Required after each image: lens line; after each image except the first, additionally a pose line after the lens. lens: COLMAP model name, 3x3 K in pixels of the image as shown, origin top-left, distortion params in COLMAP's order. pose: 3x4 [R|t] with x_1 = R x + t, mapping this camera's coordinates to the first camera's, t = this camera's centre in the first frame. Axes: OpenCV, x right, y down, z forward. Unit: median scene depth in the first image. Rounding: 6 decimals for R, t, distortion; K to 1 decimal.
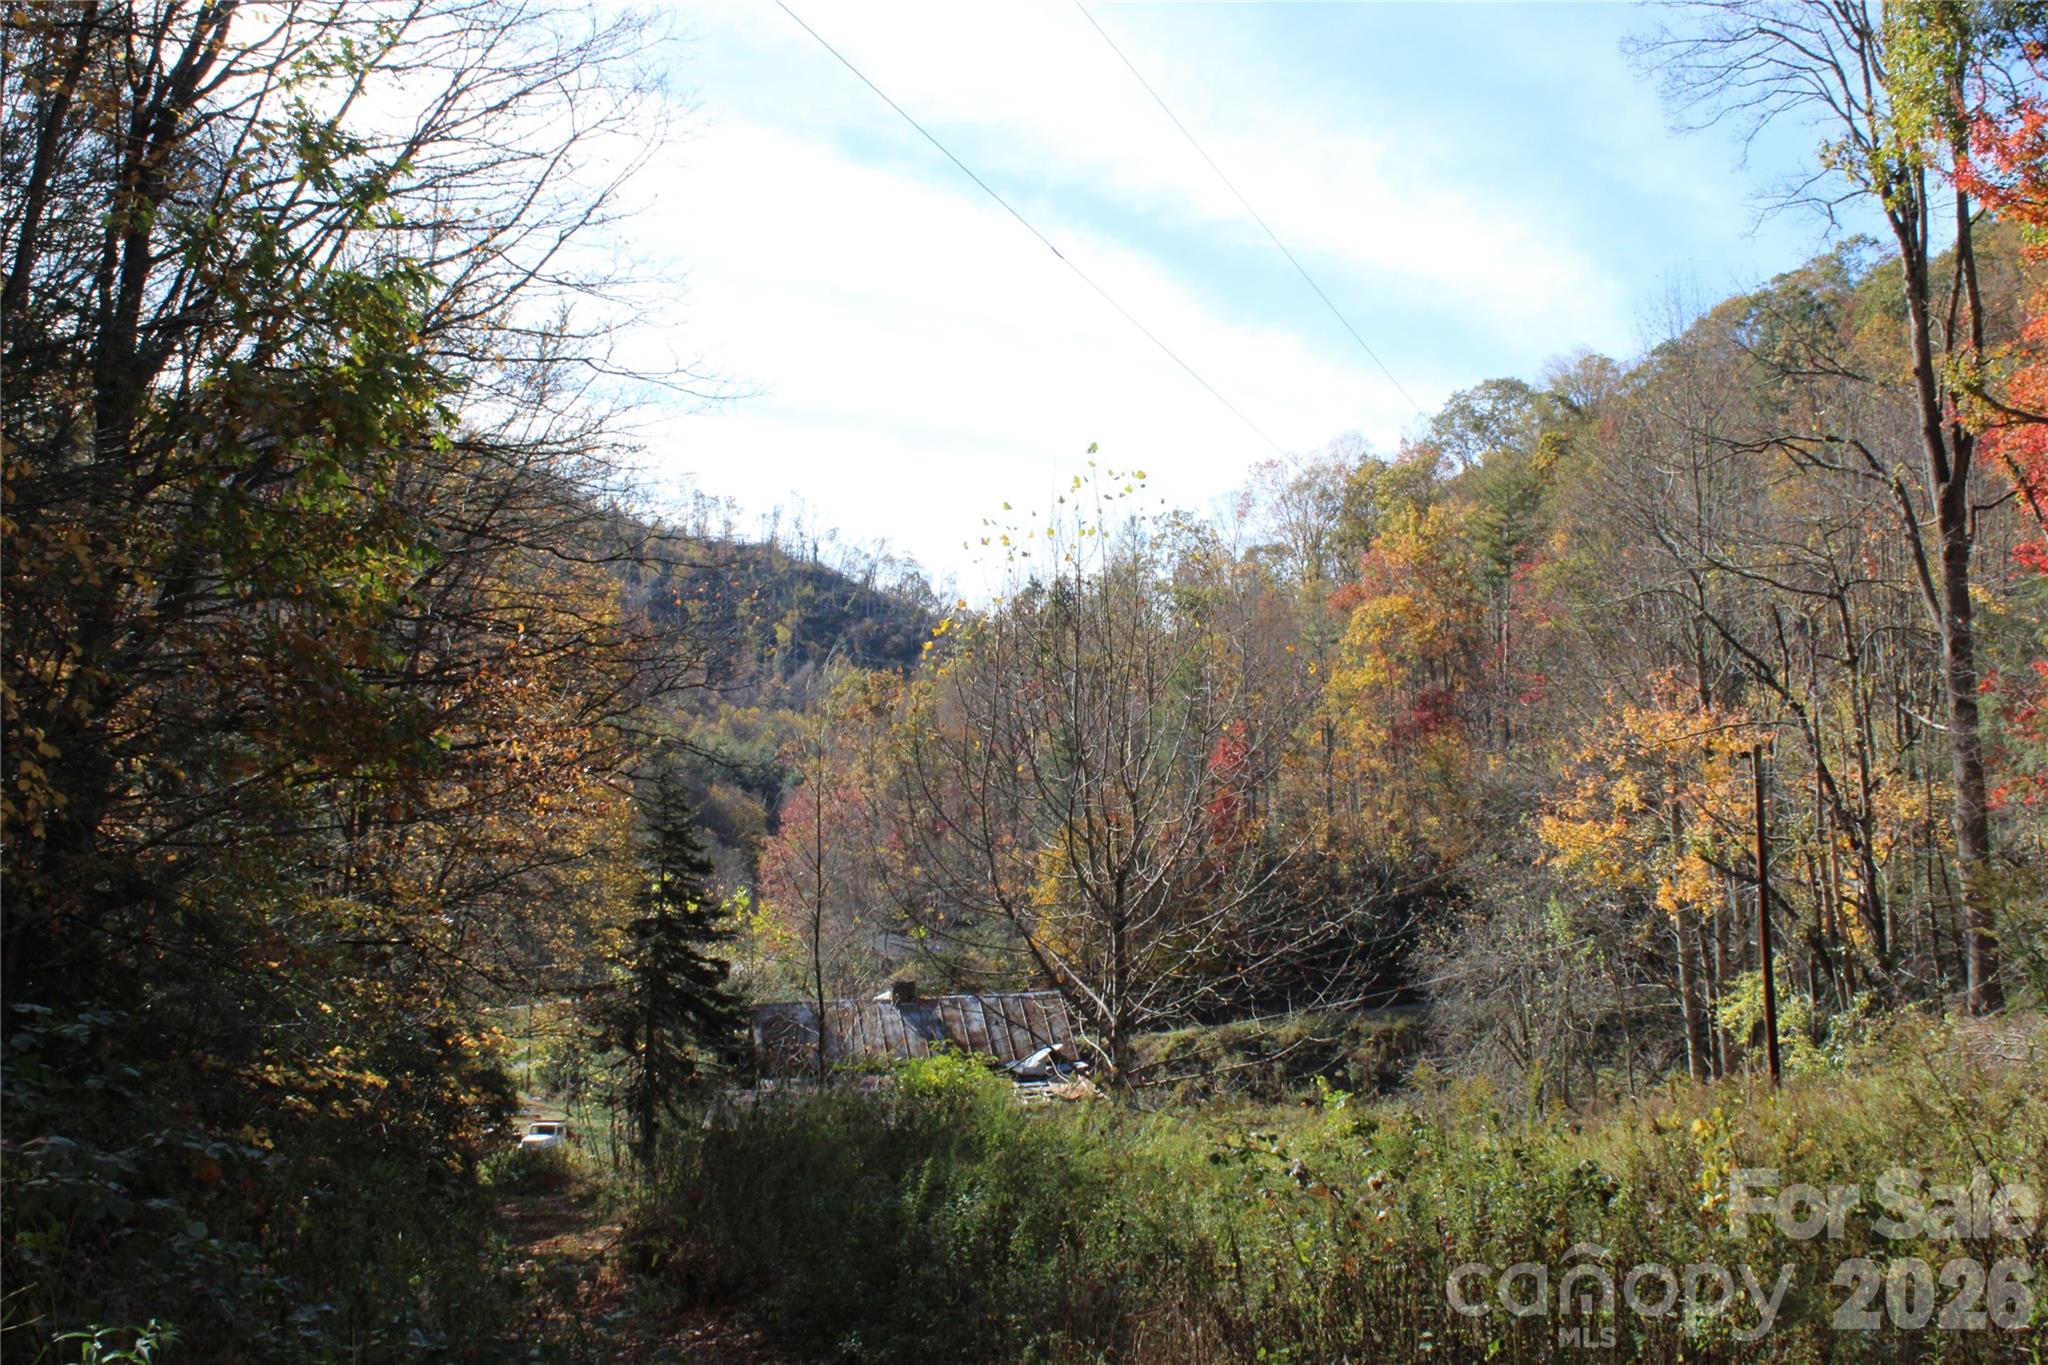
lens RADIAL K [[2202.7, 0, 1024.0], [0, 2202.7, 682.5], [0, 0, 1]] dist [-0.086219, 0.030671]
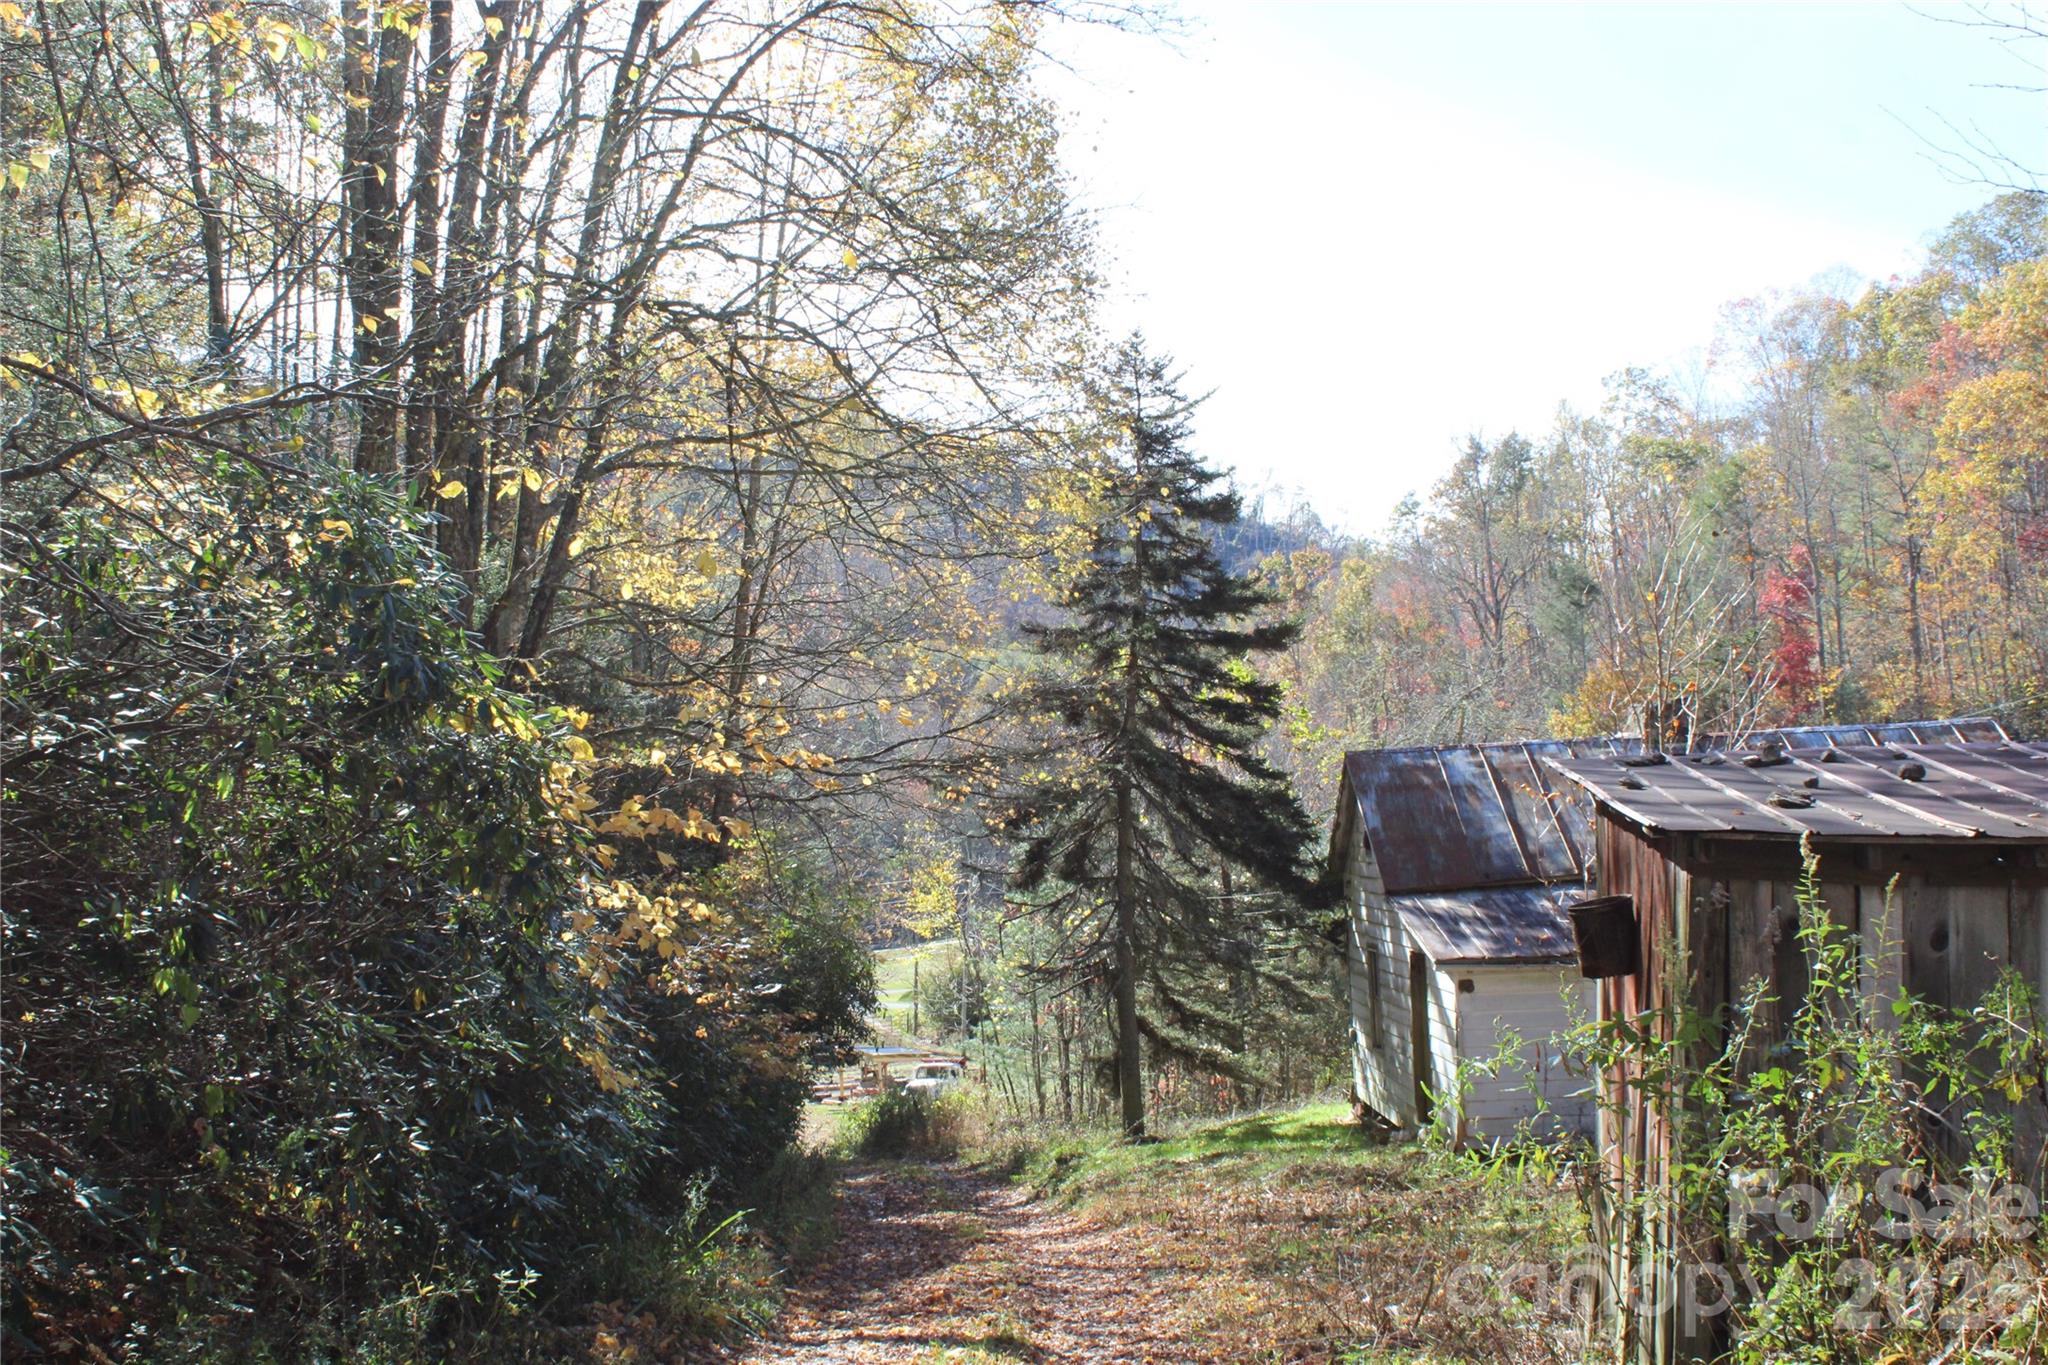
lens RADIAL K [[2202.7, 0, 1024.0], [0, 2202.7, 682.5], [0, 0, 1]] dist [-0.086219, 0.030671]
pose [[0.984682, -0.032113, -0.171375, -0.025365], [0.035136, 0.999275, 0.014635, 0.027977], [0.170781, -0.020432, 0.985097, 0.121559]]
